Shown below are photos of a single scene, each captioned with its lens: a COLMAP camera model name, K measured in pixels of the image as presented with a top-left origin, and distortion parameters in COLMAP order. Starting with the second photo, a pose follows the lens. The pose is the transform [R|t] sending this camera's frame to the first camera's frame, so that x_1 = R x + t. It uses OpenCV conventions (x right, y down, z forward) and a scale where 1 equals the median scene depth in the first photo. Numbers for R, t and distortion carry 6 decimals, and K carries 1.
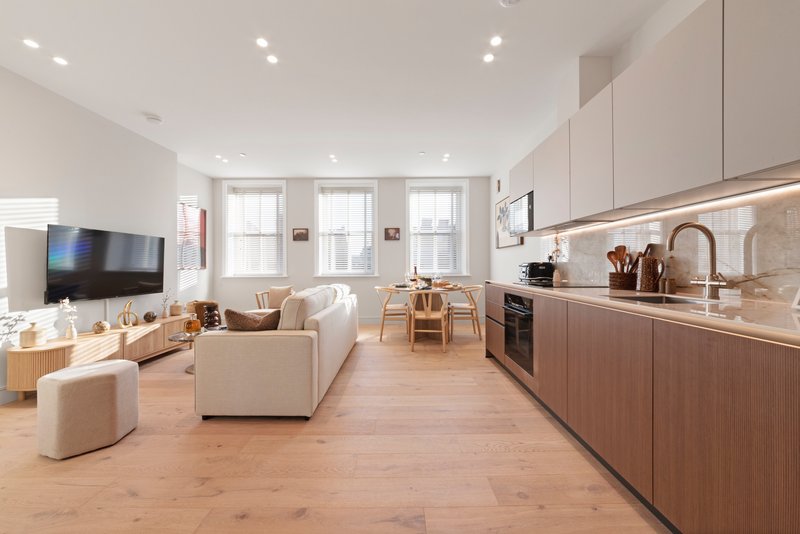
lens RADIAL K [[290.0, 0, 396.3], [0, 290.0, 264.5], [0, 0, 1]] dist [-0.004089, -0.000041]
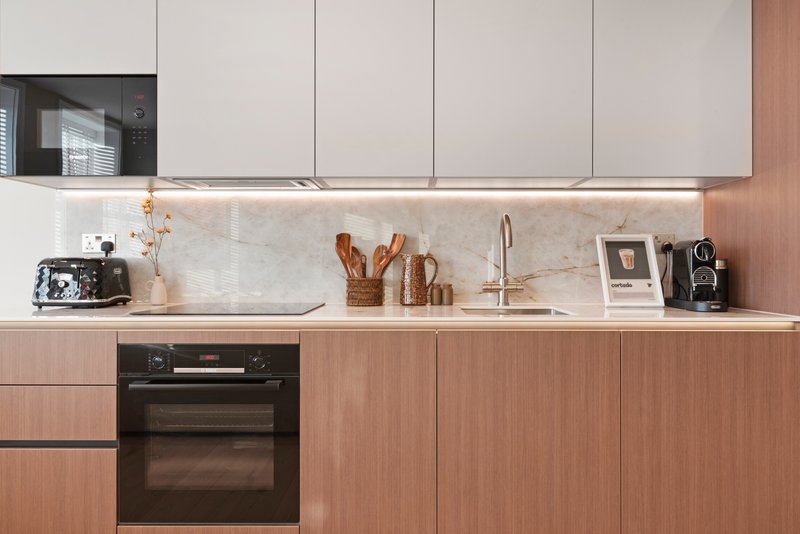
lens RADIAL K [[557.0, 0, 409.5], [0, 557.0, 265.2], [0, 0, 1]] dist [-0.018436, -0.000501]
pose [[-0.007279, 0.002578, 0.999970, -0.223787], [-0.005642, 0.999981, -0.002619, 0.001982], [-0.999958, -0.005661, -0.007265, 0.530470]]
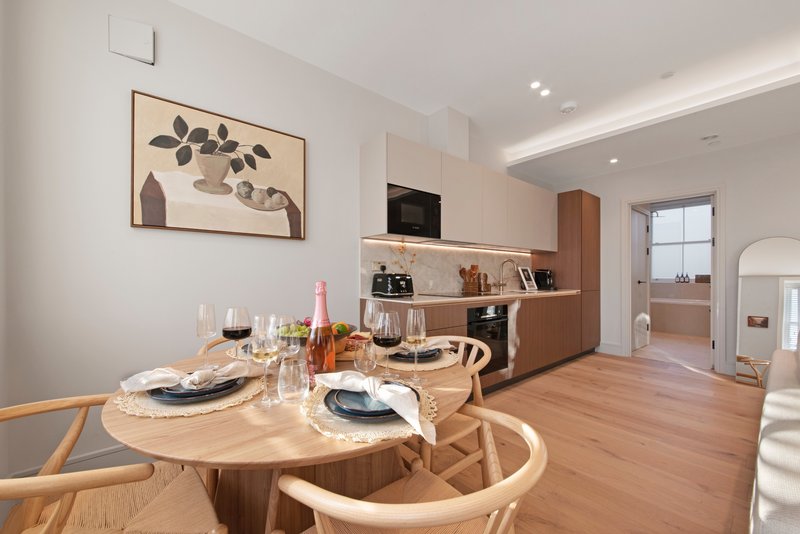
lens RADIAL K [[315.3, 0, 396.1], [0, 315.3, 277.6], [0, 0, 1]] dist [-0.013936, -0.000288]
pose [[-0.641839, 0.004110, 0.766828, -0.158400], [0.000496, 0.999988, -0.004944, 0.007196], [-0.766839, -0.002793, -0.641833, 1.403353]]
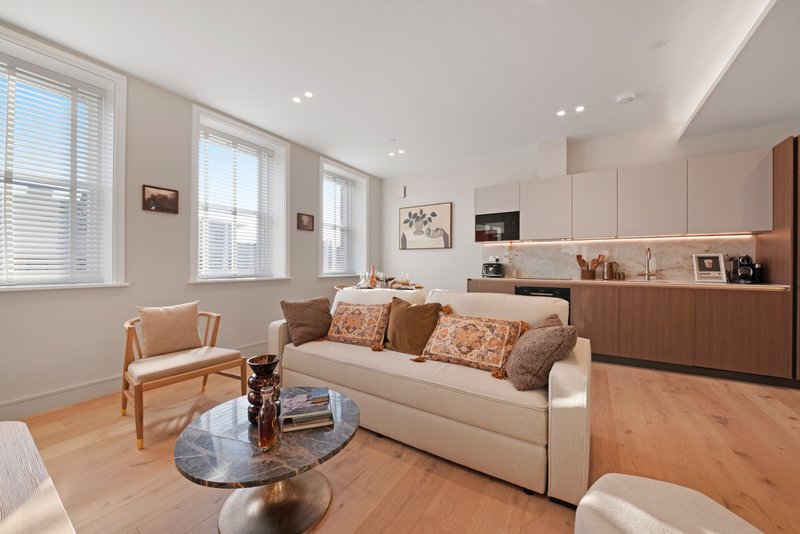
lens RADIAL K [[297.2, 0, 394.7], [0, 297.2, 264.9], [0, 0, 1]] dist [-0.013804, -0.000360]
pose [[0.540996, 0.009724, 0.840969, -0.831628], [-0.011967, 0.999921, -0.003863, 0.010583], [-0.840940, -0.007974, 0.541070, 0.589328]]
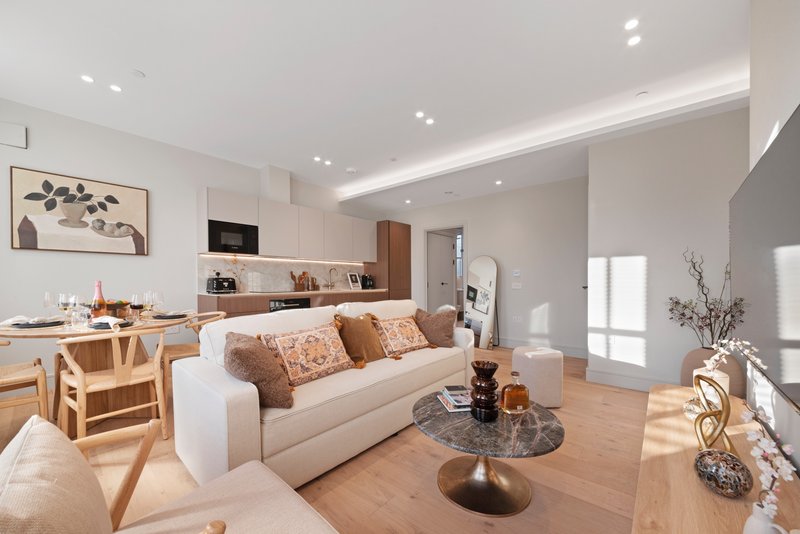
lens RADIAL K [[304.0, 0, 399.9], [0, 304.0, 283.7], [0, 0, 1]] dist [-0.015722, 0.000014]
pose [[-0.769335, -0.001362, 0.638844, -0.788087], [0.000727, 0.999995, 0.003007, 0.013598], [-0.638845, 0.002778, -0.769331, 1.354328]]
